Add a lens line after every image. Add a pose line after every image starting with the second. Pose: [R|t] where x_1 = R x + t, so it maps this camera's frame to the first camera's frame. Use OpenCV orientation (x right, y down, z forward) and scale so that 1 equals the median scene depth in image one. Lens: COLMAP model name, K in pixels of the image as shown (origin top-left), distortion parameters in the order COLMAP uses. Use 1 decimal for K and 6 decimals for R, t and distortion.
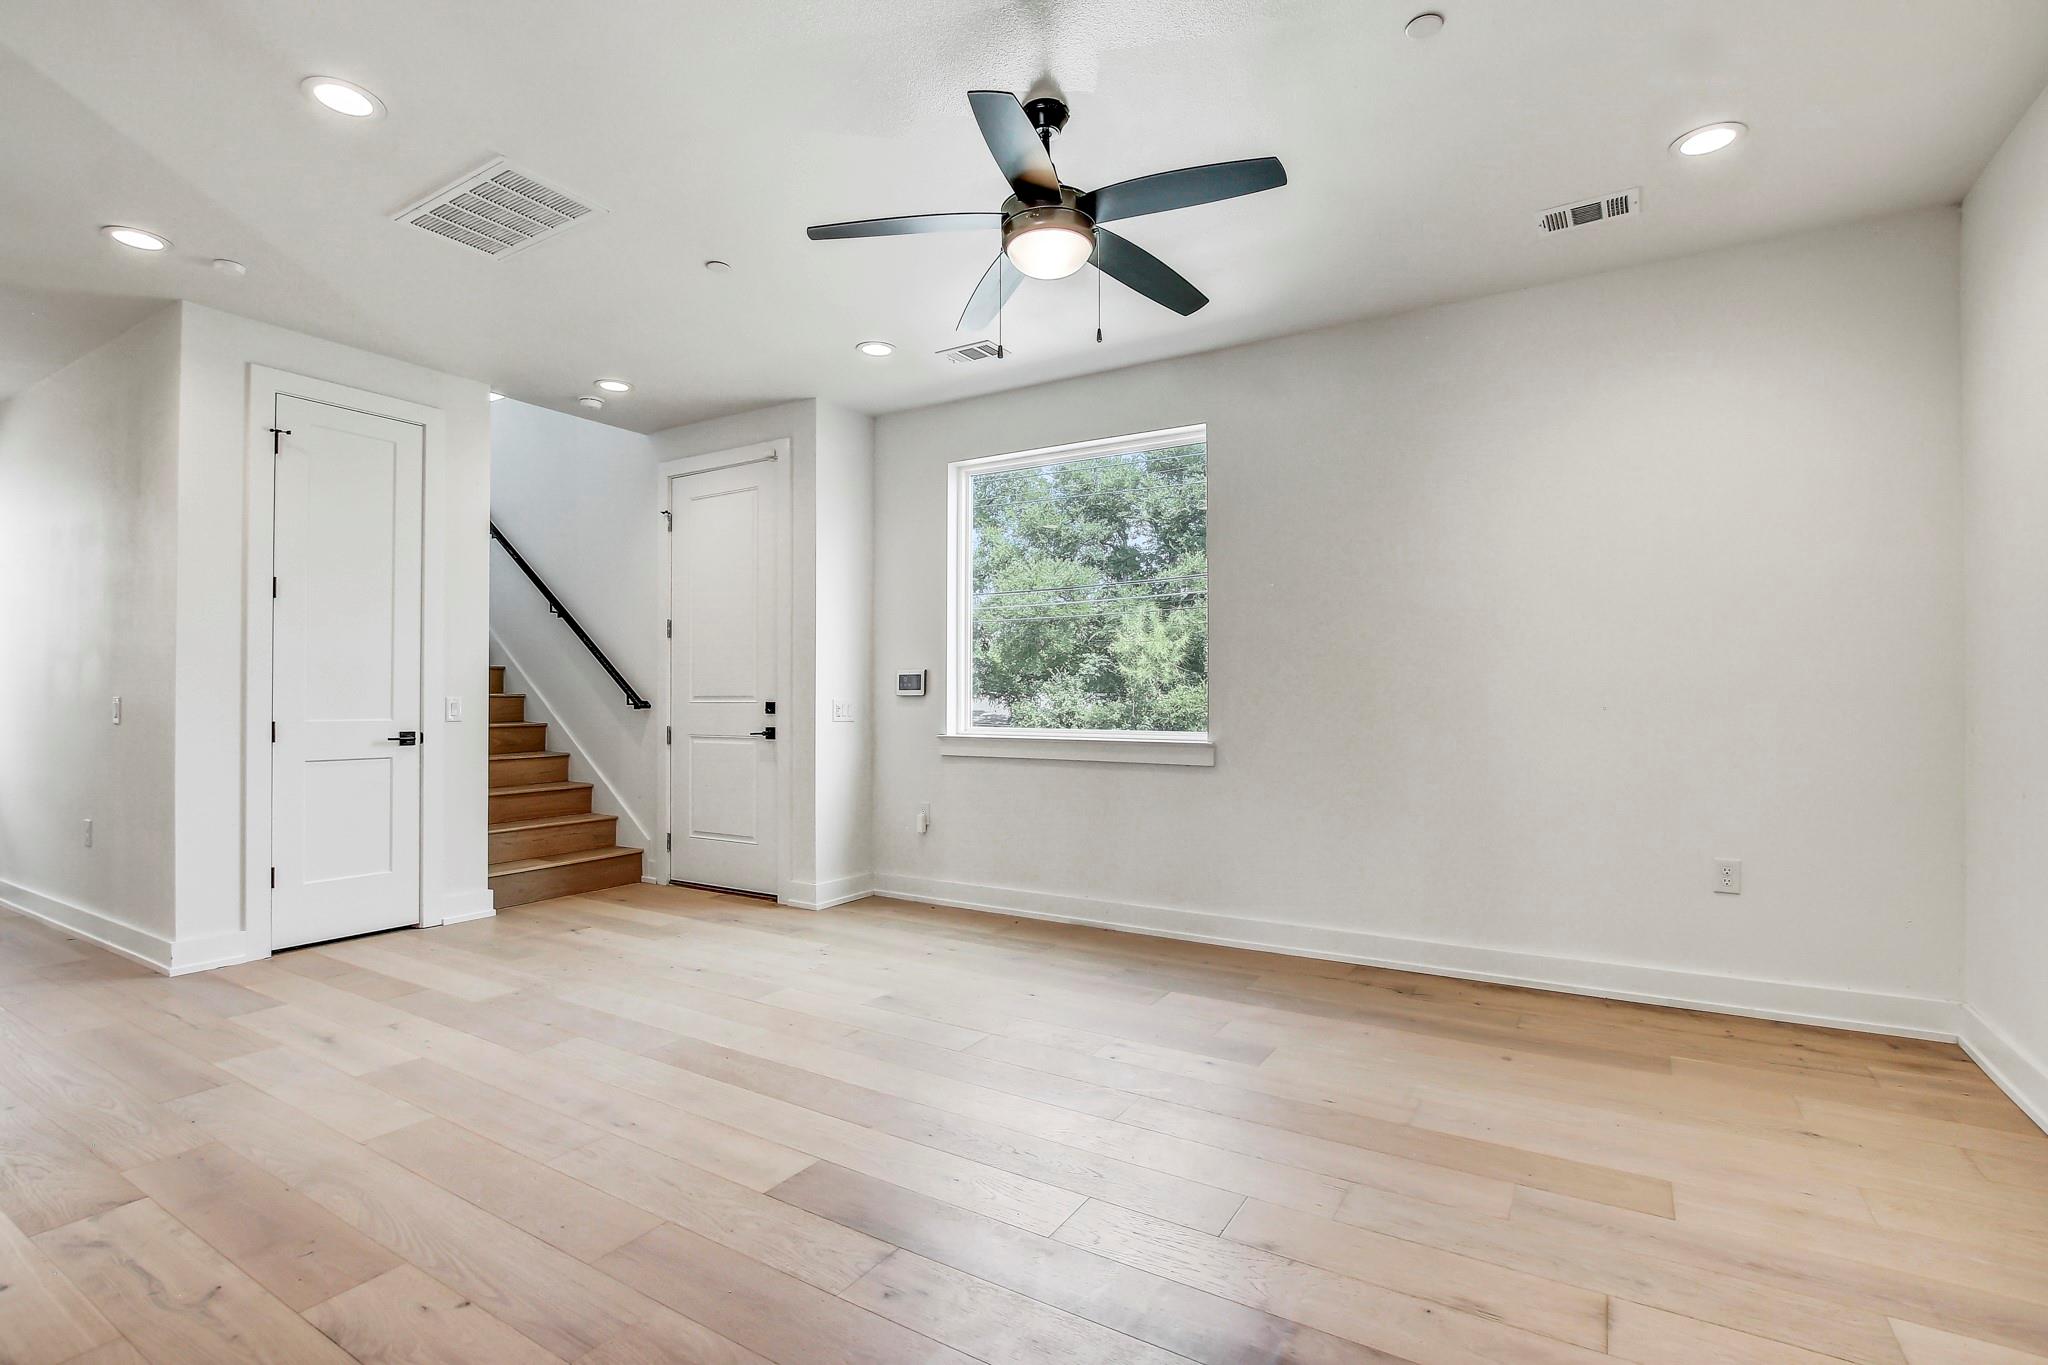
lens RADIAL K [[951.0, 0, 1026.1], [0, 951.0, 697.9], [0, 0, 1]] dist [-0.017359, -0.000160]
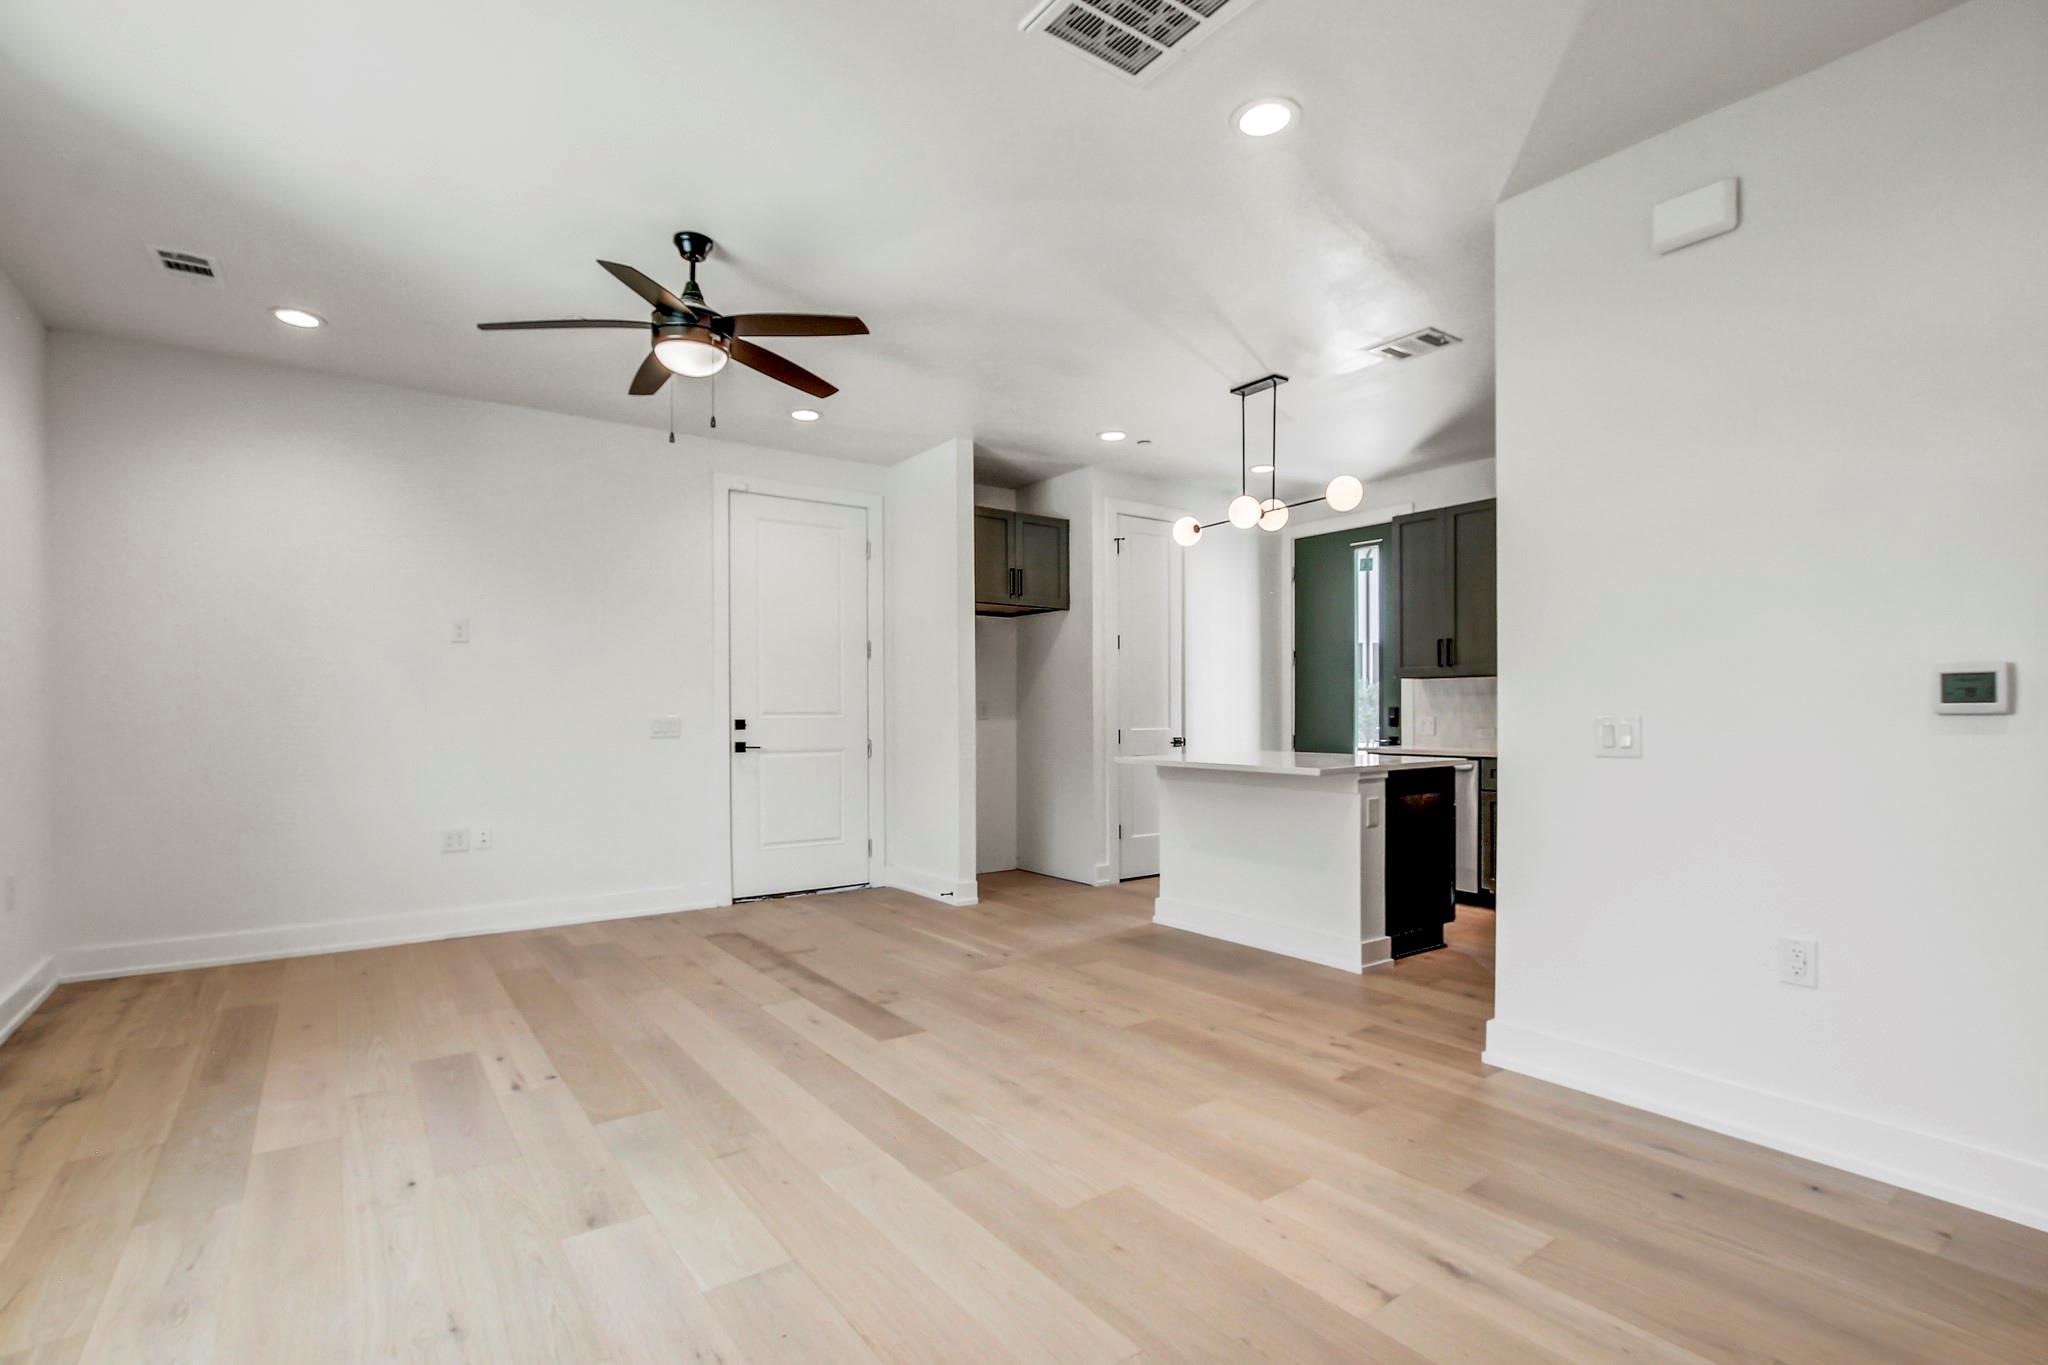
lens RADIAL K [[957.1, 0, 1025.7], [0, 957.1, 714.9], [0, 0, 1]] dist [-0.025451, 0.008806]
pose [[-0.926246, 0.001707, 0.376915, -0.422629], [0.002883, 0.999993, 0.002556, -0.000438], [-0.376907, 0.003454, -0.926244, 0.985941]]
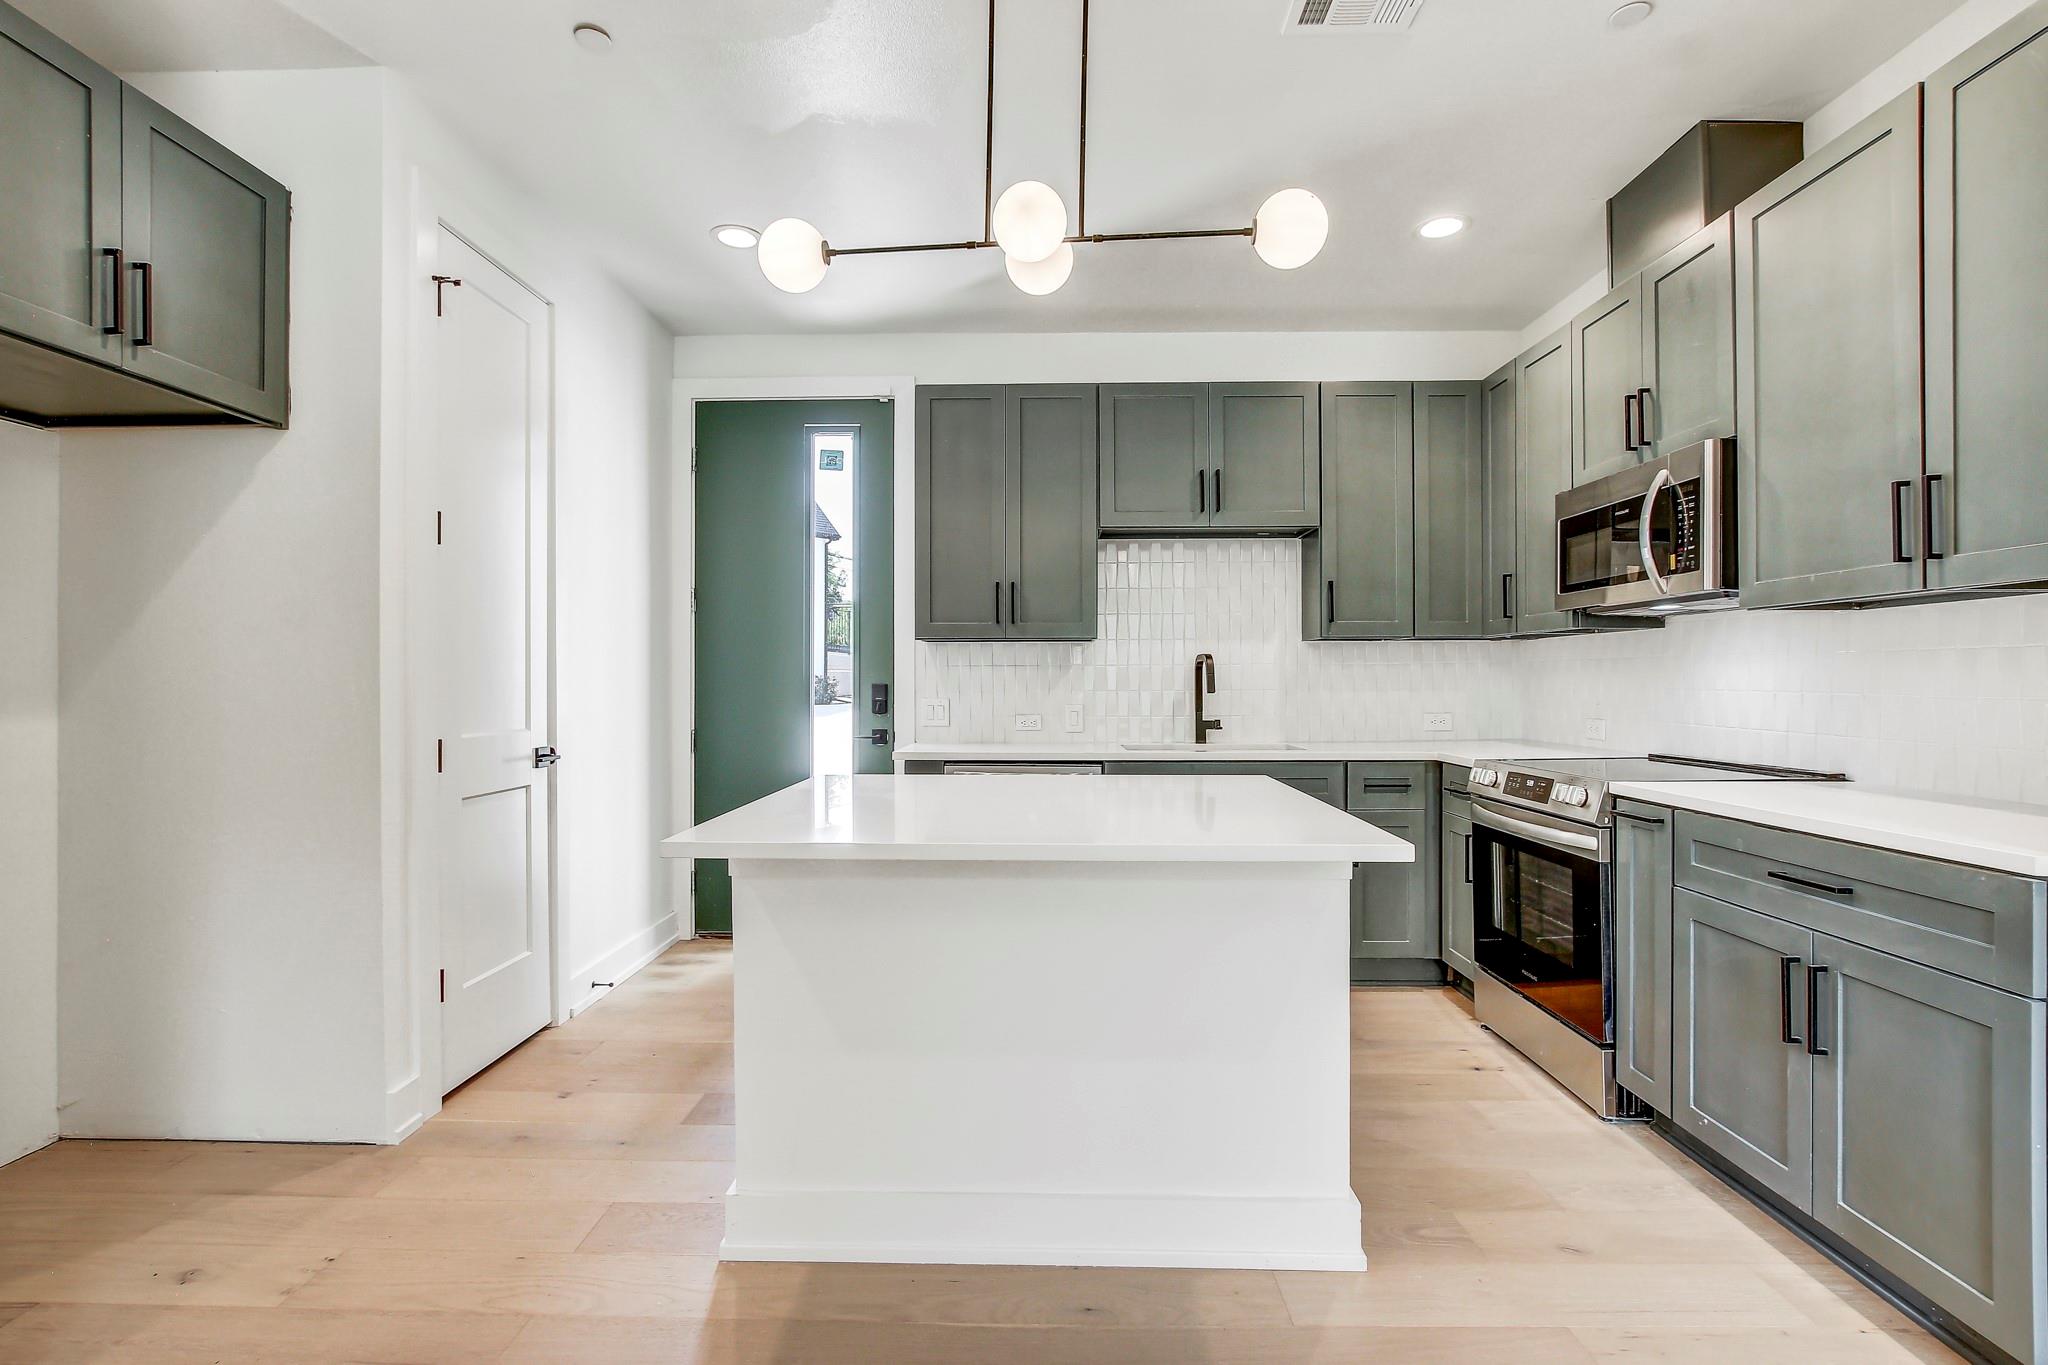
lens RADIAL K [[952.4, 0, 1019.2], [0, 952.4, 678.8], [0, 0, 1]] dist [-0.016236, 0.004808]
pose [[-0.864961, -0.000177, -0.501838, -0.087946], [0.001382, 0.999995, -0.002735, -0.008149], [0.501836, -0.003059, -0.864957, 0.399189]]
